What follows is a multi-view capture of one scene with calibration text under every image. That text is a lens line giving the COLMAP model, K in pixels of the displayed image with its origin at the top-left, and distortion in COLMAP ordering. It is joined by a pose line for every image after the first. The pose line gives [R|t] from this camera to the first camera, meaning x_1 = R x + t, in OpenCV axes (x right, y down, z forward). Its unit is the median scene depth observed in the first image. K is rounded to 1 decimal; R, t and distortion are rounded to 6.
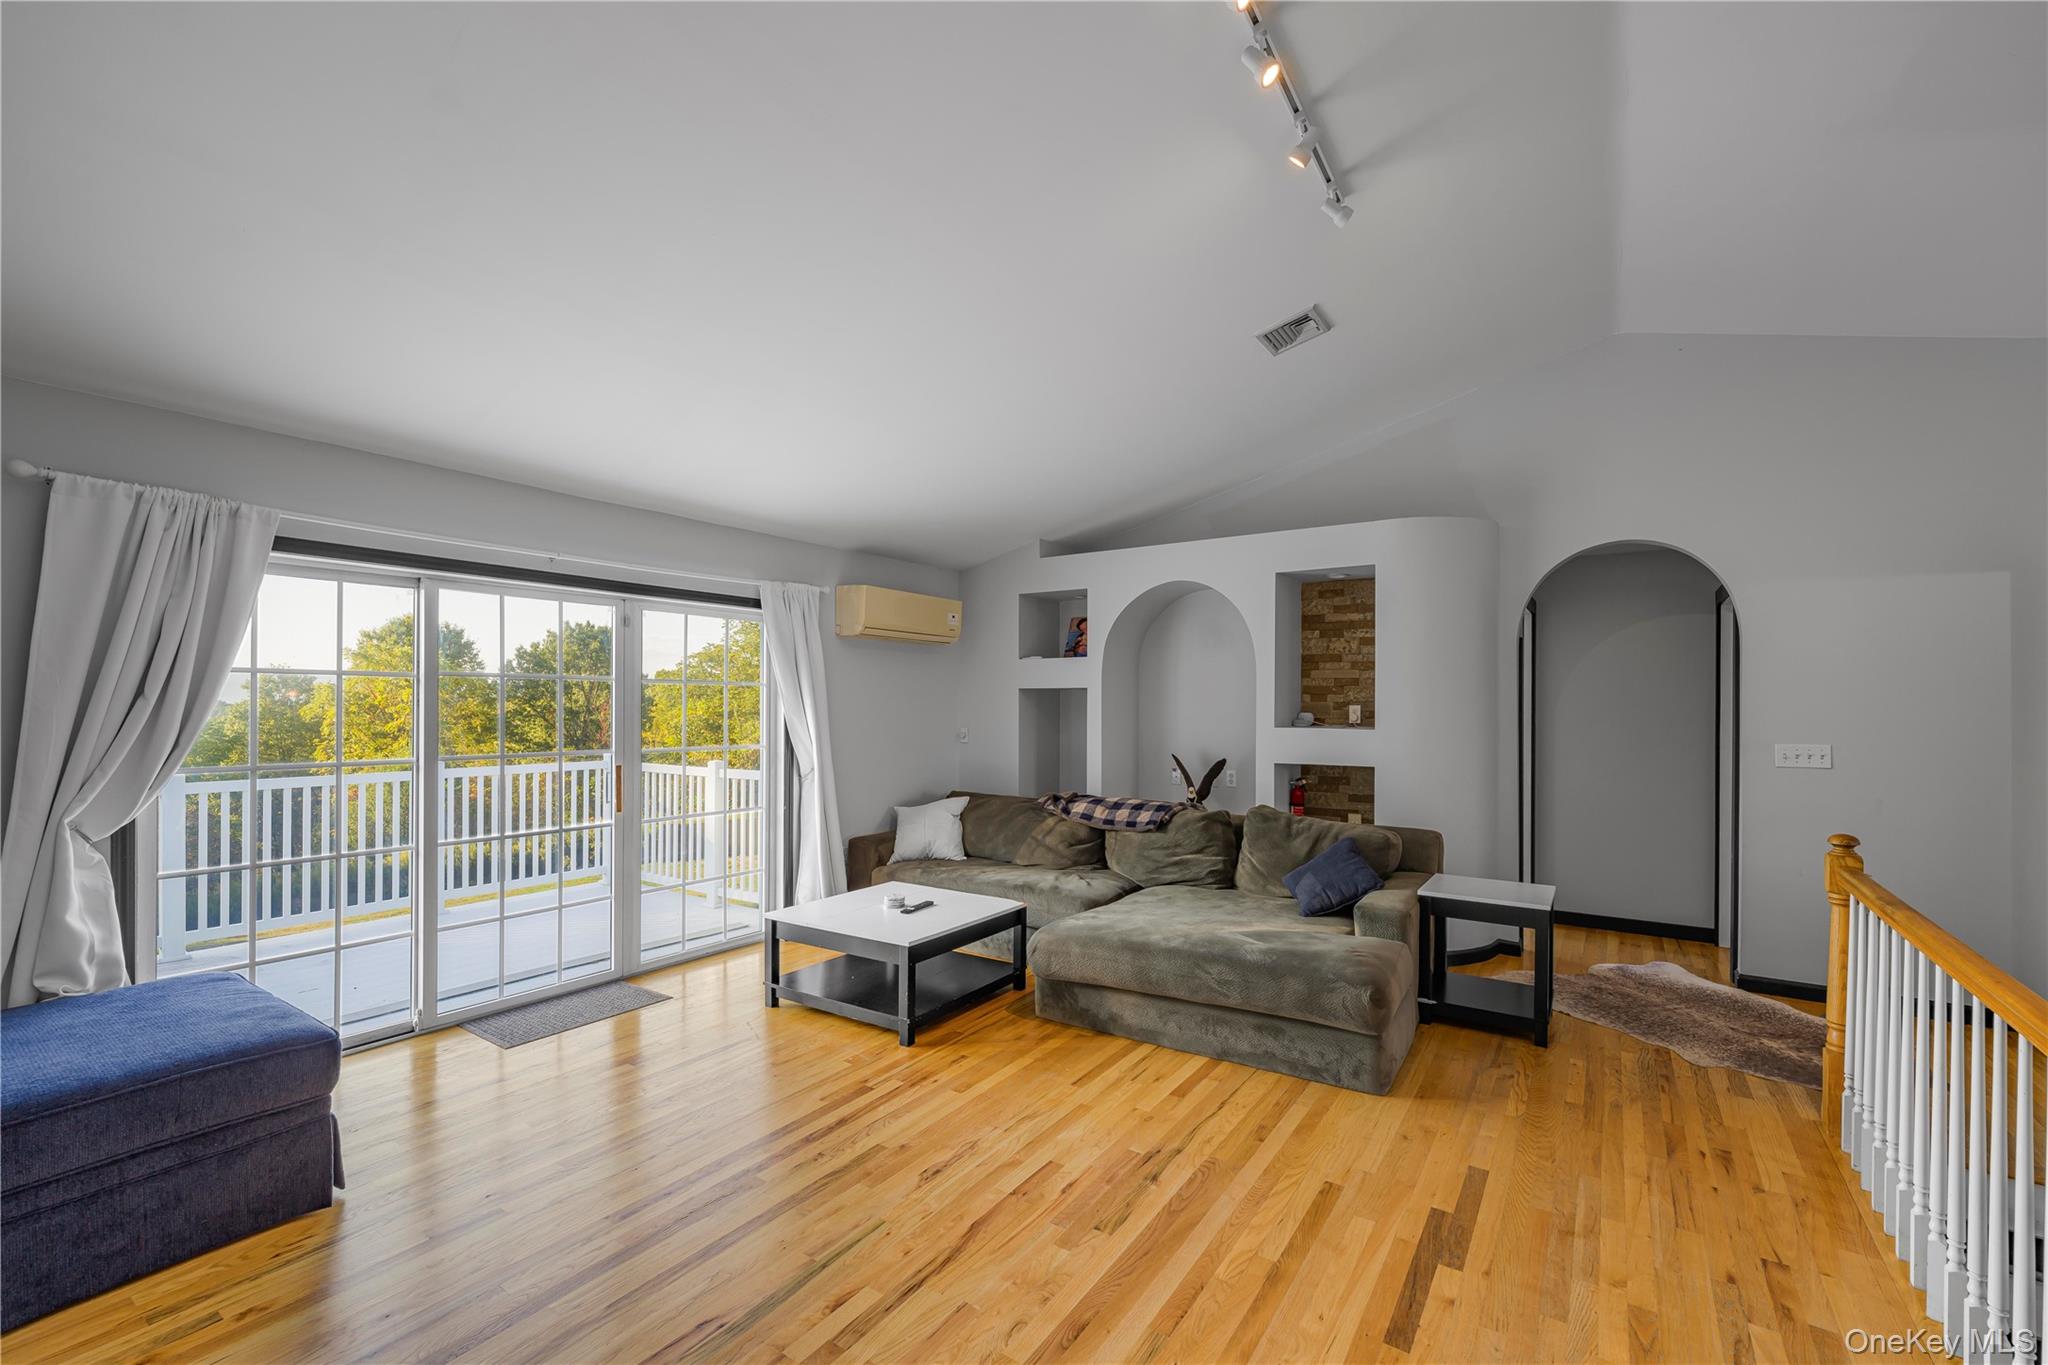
lens RADIAL K [[858.7, 0, 1024.8], [0, 858.7, 694.0], [0, 0, 1]] dist [-0.005162, -0.001780]
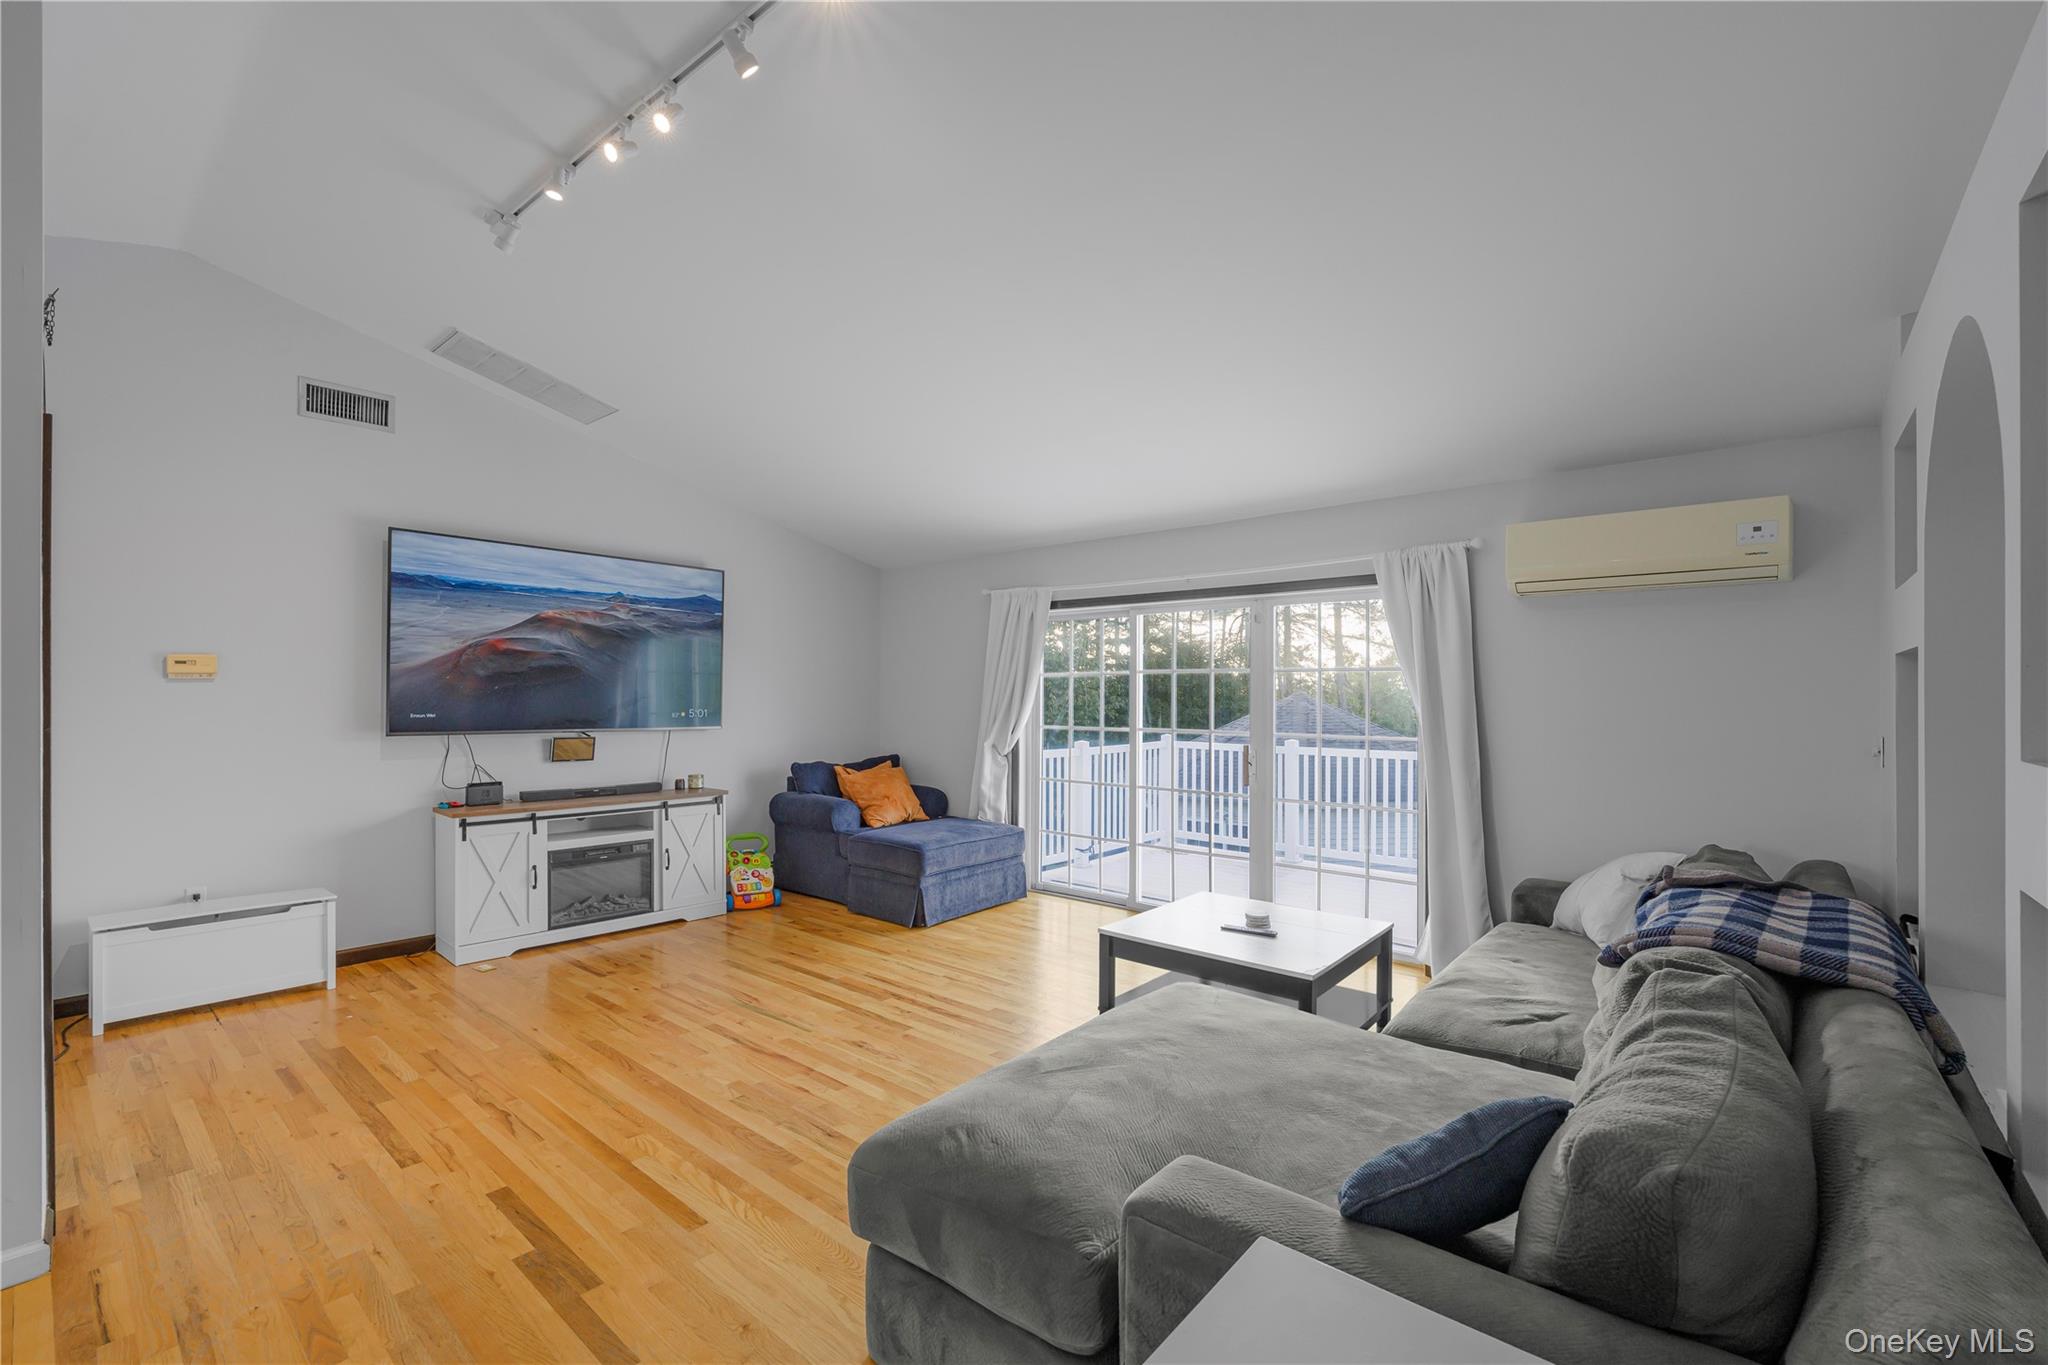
lens RADIAL K [[858.7, 0, 1027.4], [0, 858.7, 694.0], [0, 0, 1]] dist [-0.005162, -0.001780]
pose [[-0.111750, -0.003934, -0.993729, 1.136443], [0.009850, 0.999939, -0.005066, 0.027049], [0.993688, -0.010354, -0.111704, 1.359843]]
